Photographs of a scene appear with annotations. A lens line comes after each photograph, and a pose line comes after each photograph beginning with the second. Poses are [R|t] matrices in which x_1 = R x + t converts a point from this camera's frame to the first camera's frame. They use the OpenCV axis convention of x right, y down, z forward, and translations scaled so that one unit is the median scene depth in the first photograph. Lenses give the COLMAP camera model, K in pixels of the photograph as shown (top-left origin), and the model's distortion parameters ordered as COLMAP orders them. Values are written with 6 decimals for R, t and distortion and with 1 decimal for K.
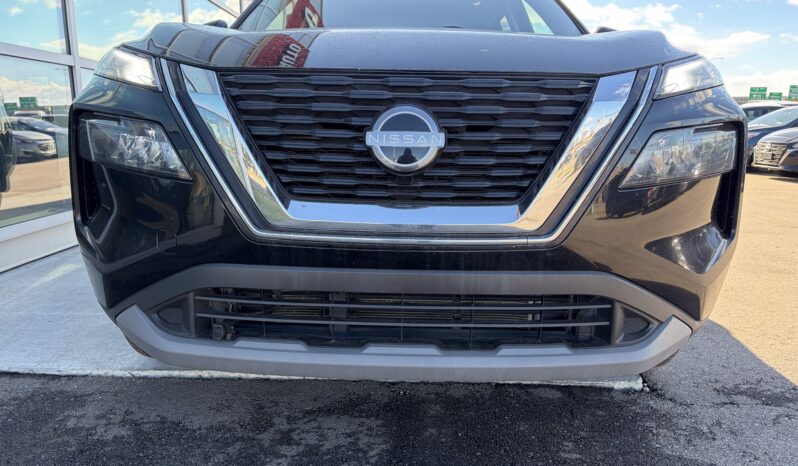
lens RADIAL K [[574.0, 0, 399.0], [0, 574.0, 233.0], [0, 0, 1]] dist [0.024441, -0.067457]
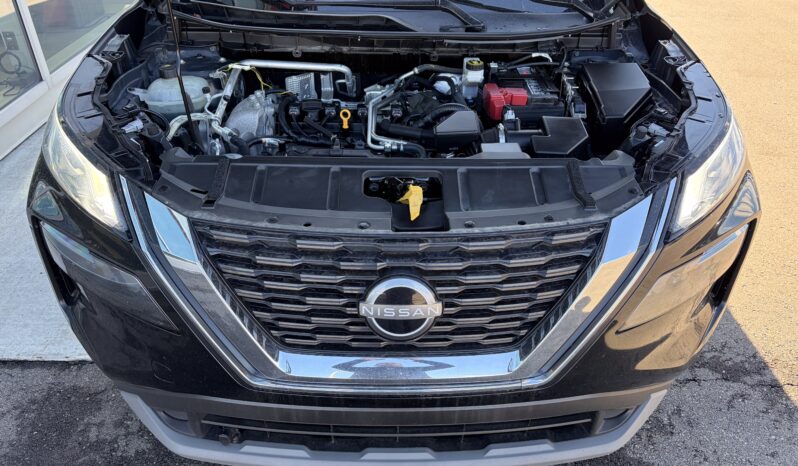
lens RADIAL K [[574.0, 0, 399.0], [0, 574.0, 233.0], [0, 0, 1]] dist [0.024441, -0.067457]
pose [[0.999472, -0.020297, 0.025382, -0.012291], [0.009528, 0.929684, 0.368234, -0.565961], [-0.031071, -0.367797, 0.929387, 0.143656]]
